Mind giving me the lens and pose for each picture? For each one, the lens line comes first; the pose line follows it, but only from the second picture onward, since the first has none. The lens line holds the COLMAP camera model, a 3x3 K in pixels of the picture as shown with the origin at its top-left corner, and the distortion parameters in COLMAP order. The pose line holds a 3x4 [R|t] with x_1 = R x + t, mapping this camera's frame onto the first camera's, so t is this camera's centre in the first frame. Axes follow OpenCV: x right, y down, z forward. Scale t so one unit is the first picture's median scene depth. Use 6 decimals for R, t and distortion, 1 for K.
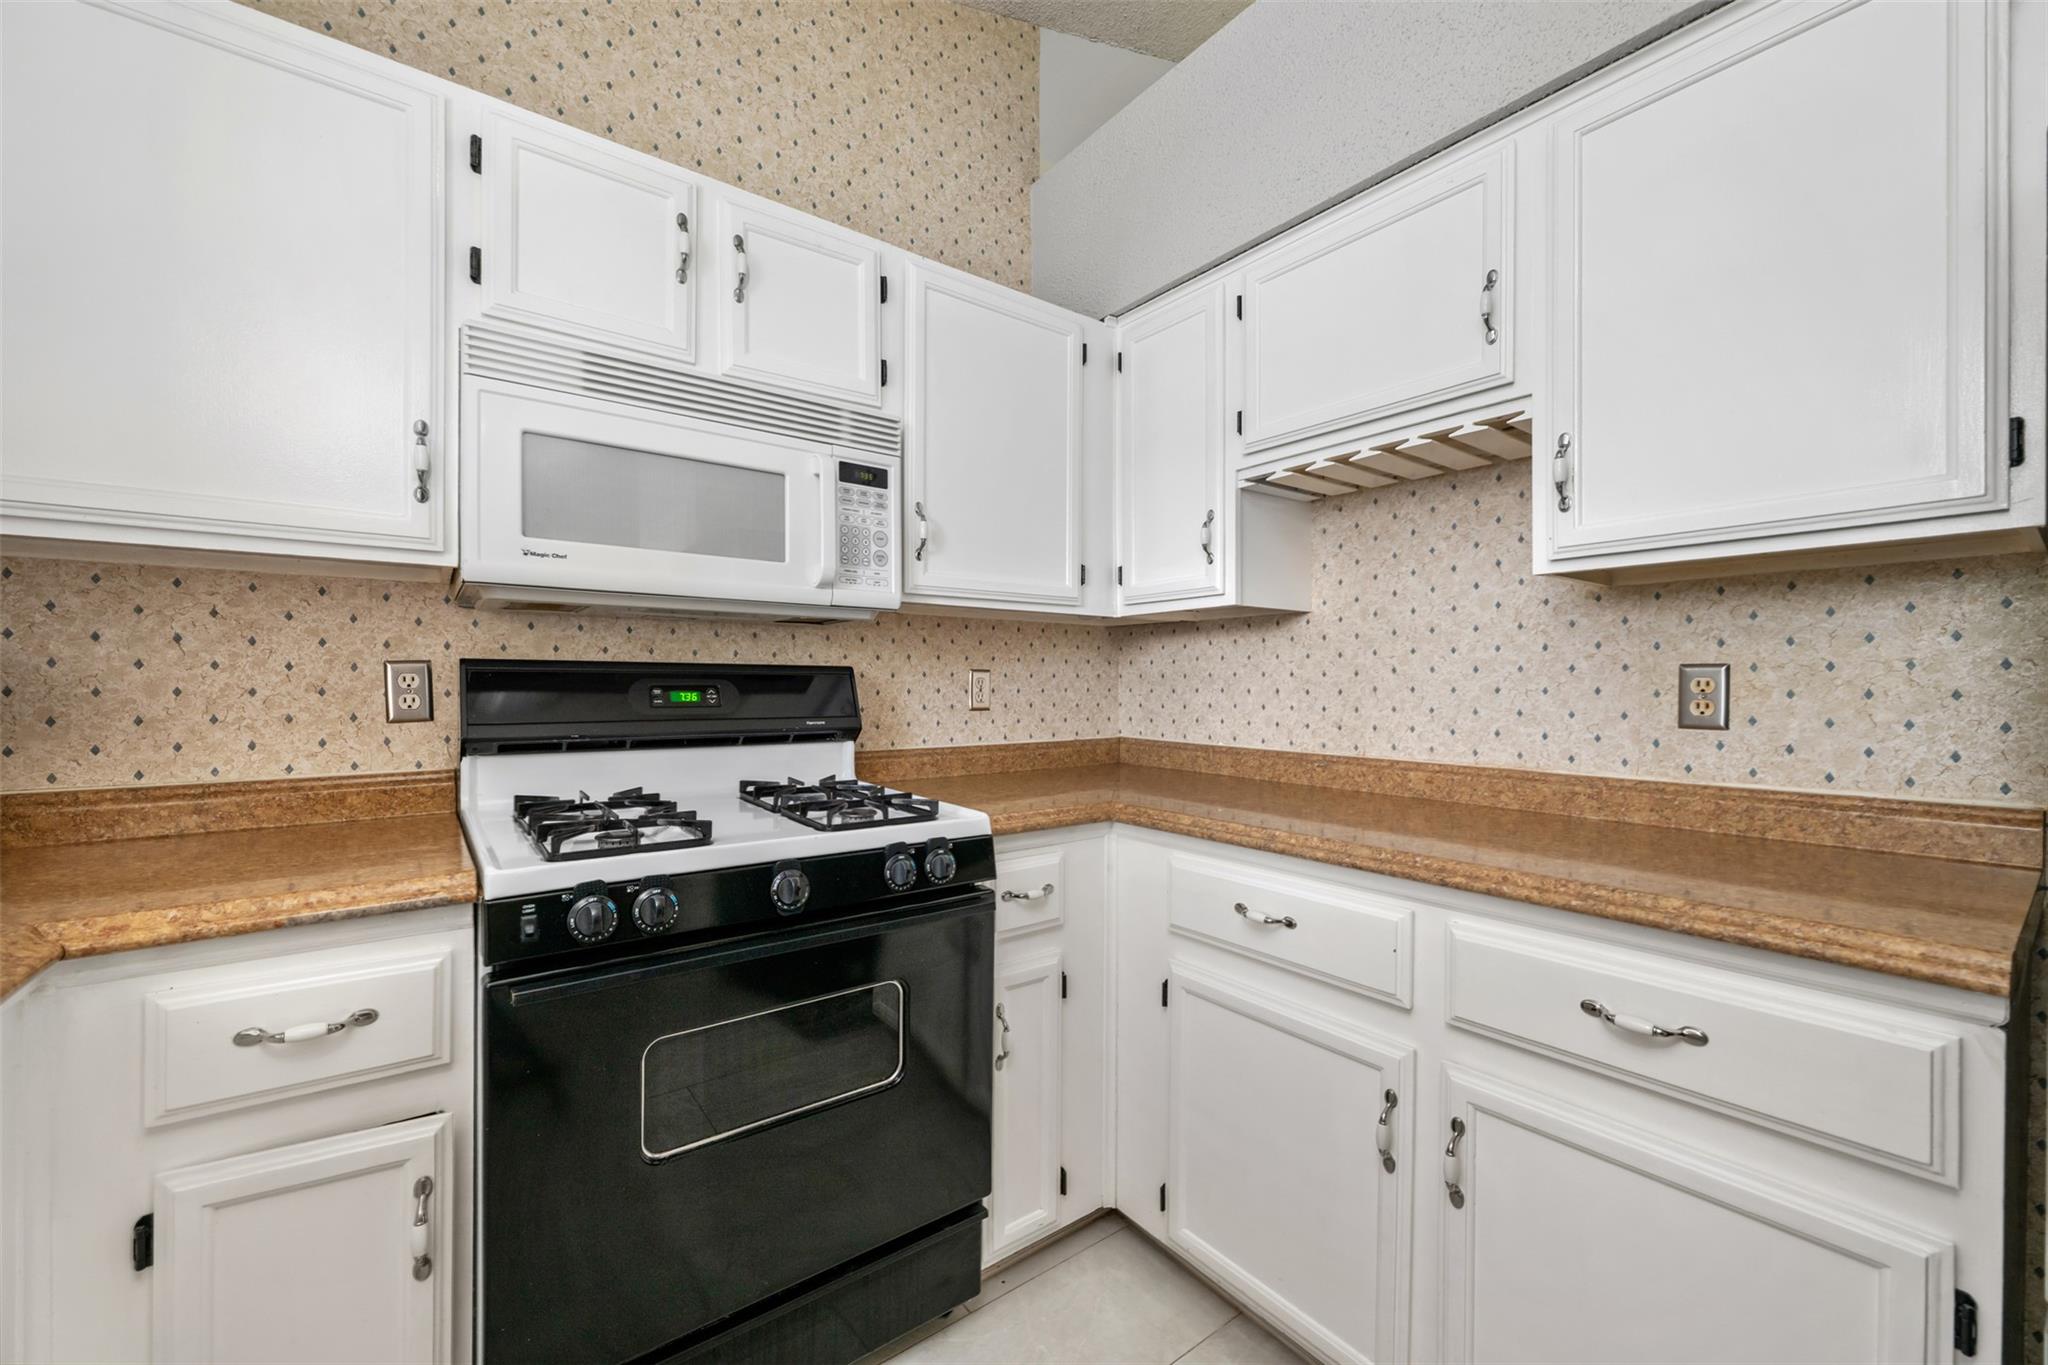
lens RADIAL K [[811.4, 0, 1021.0], [0, 811.4, 691.1], [0, 0, 1]] dist [-0.001067, -0.000109]
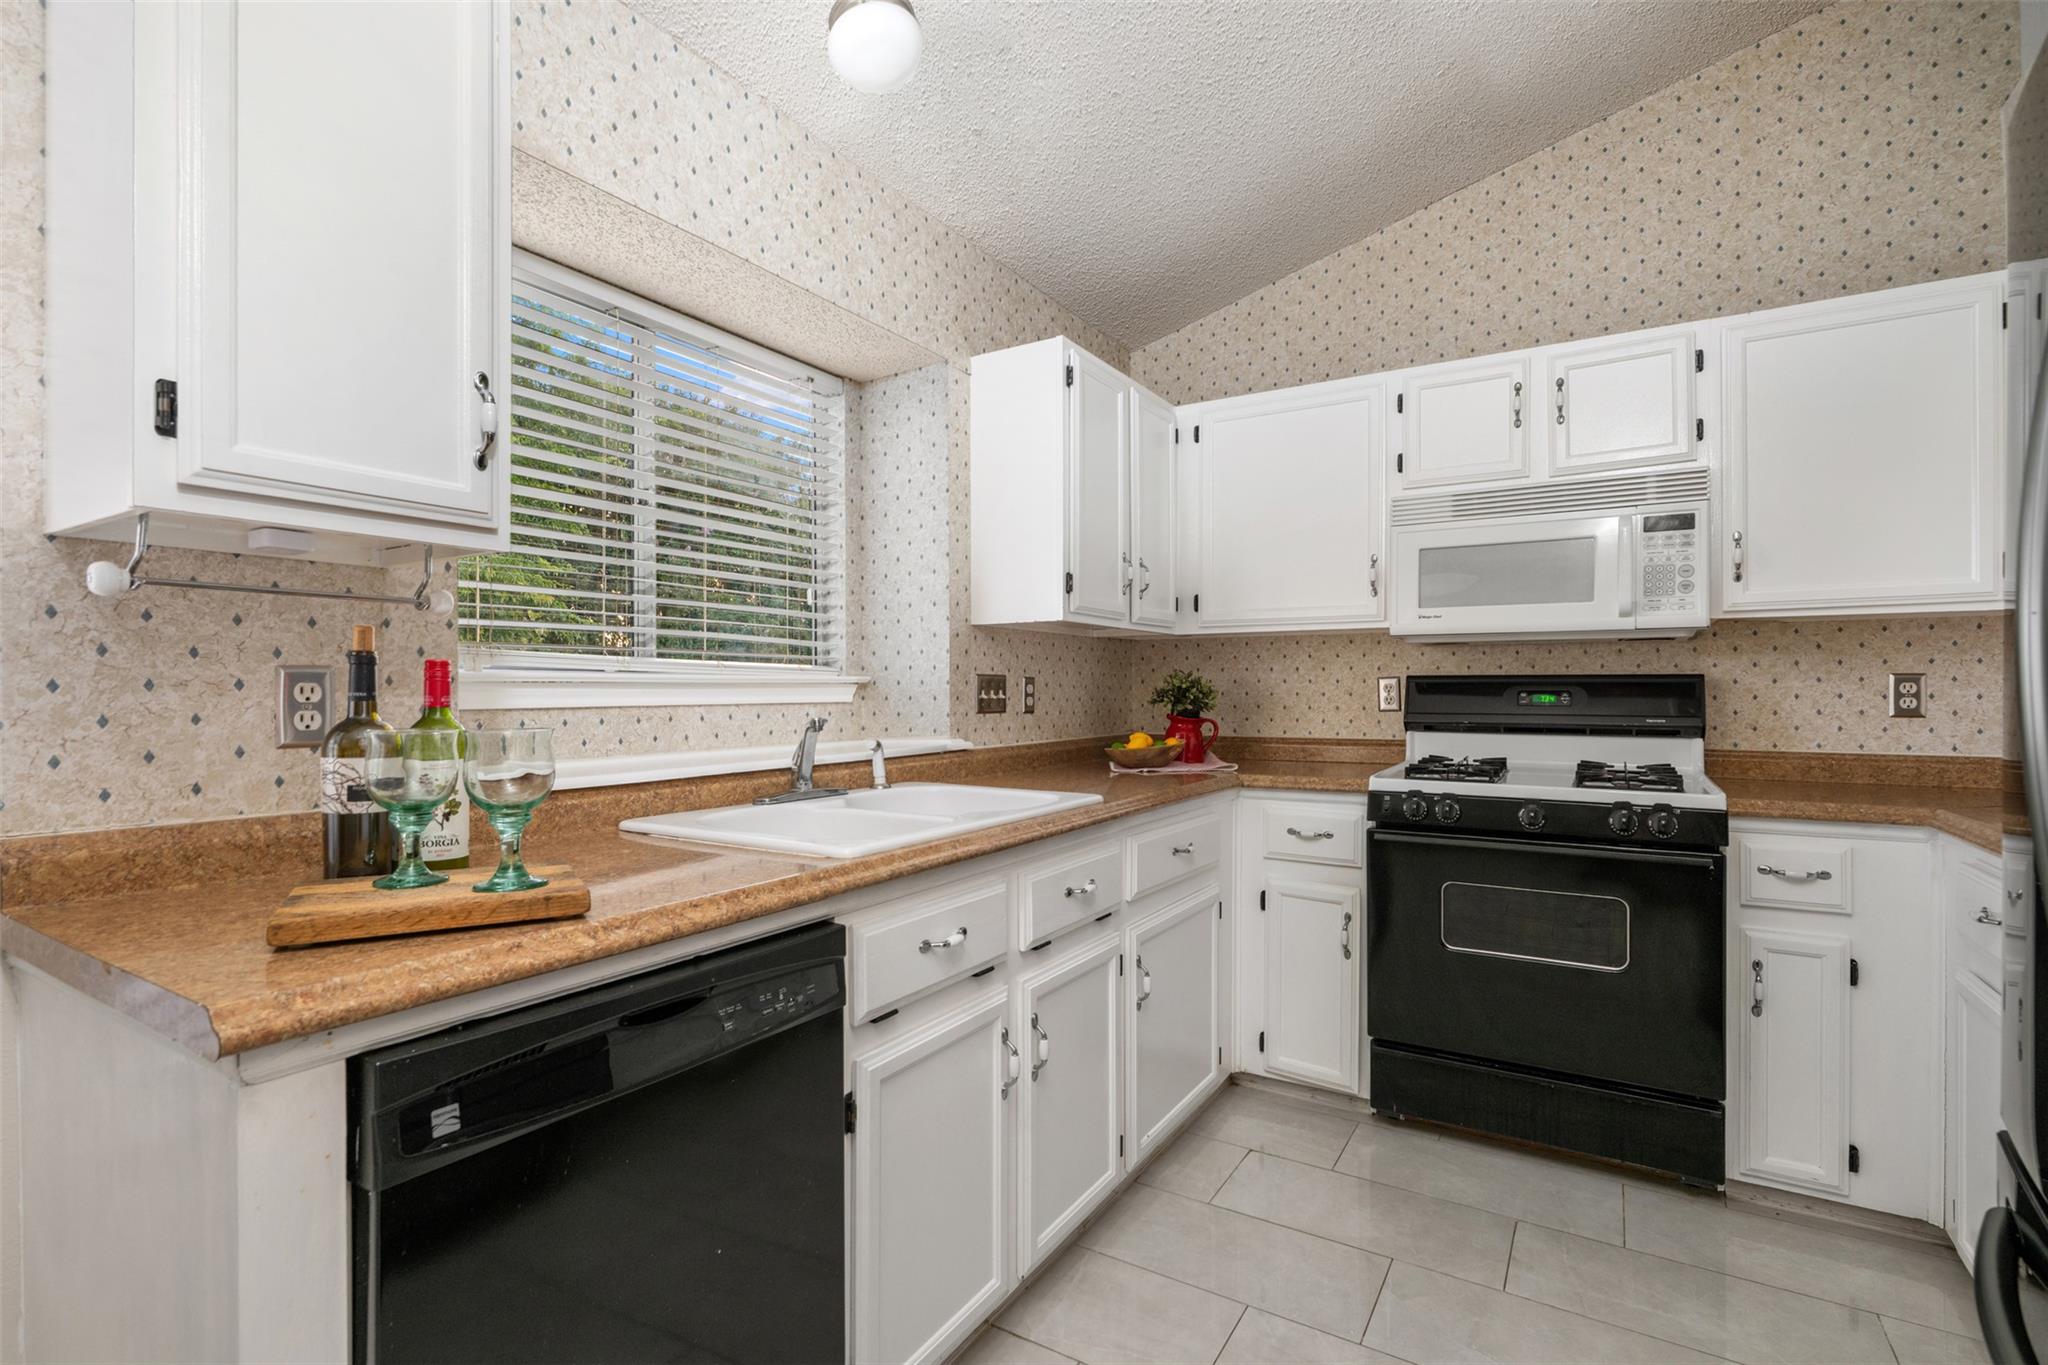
lens RADIAL K [[943.5, 0, 1020.0], [0, 943.5, 688.5], [0, 0, 1]] dist [-0.000210, -0.000393]
pose [[0.363152, -0.004216, -0.931720, 0.807218], [-0.006637, 0.999953, -0.007111, 0.007218], [0.931706, 0.008766, 0.363107, -0.465675]]
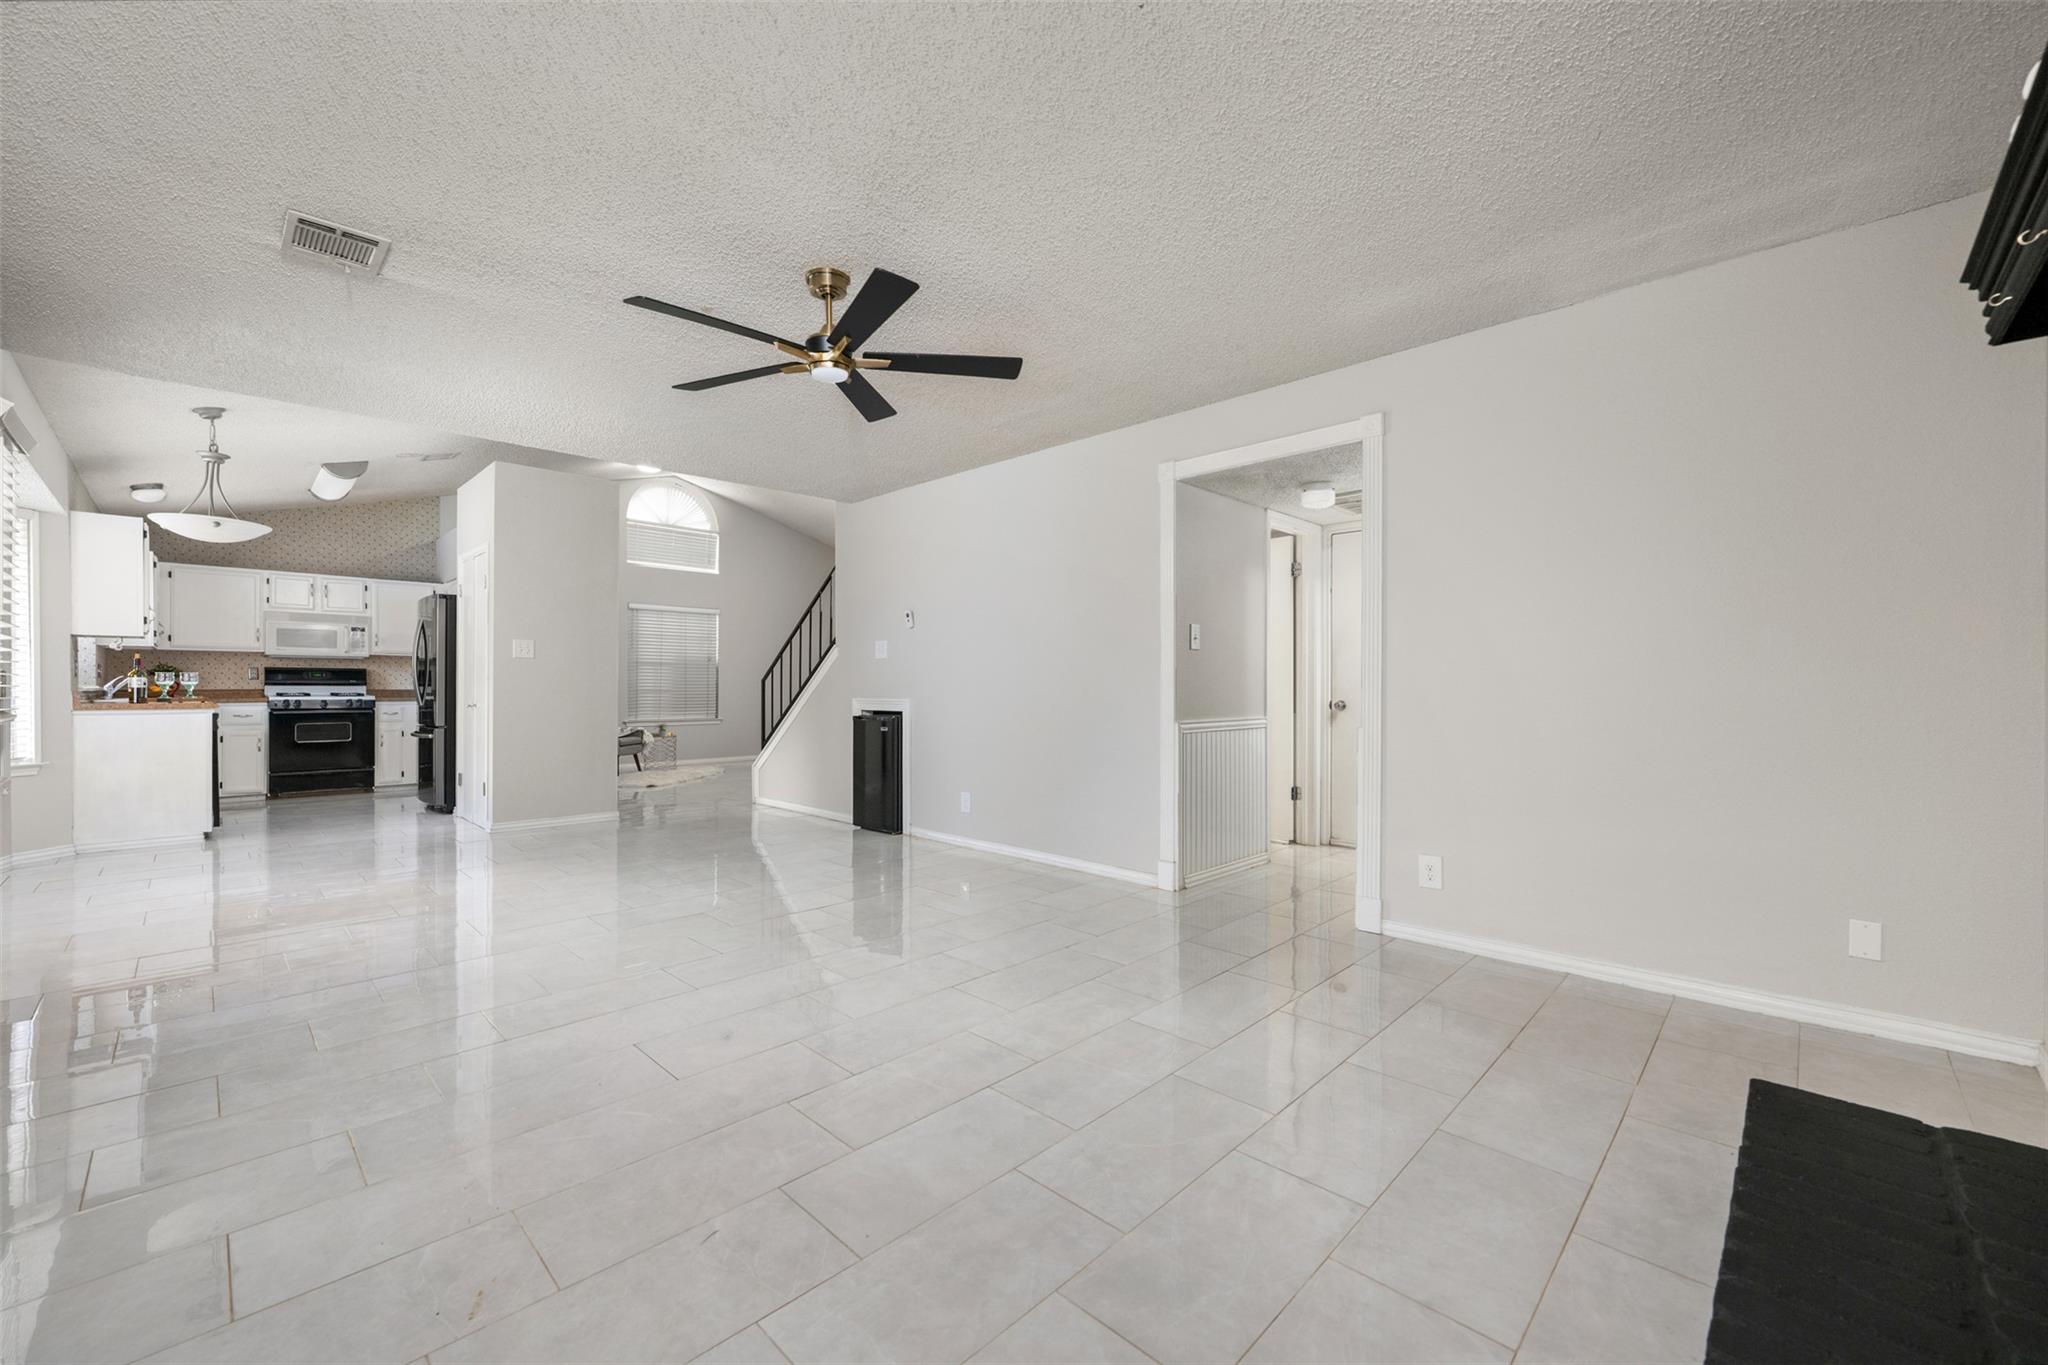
lens RADIAL K [[811.4, 0, 1021.0], [0, 811.4, 691.1], [0, 0, 1]] dist [-0.001067, -0.000109]
pose [[0.988143, -0.001377, 0.153530, 3.008719], [0.001849, 0.999994, -0.002936, 0.124441], [-0.153525, 0.003185, 0.988140, -4.445394]]
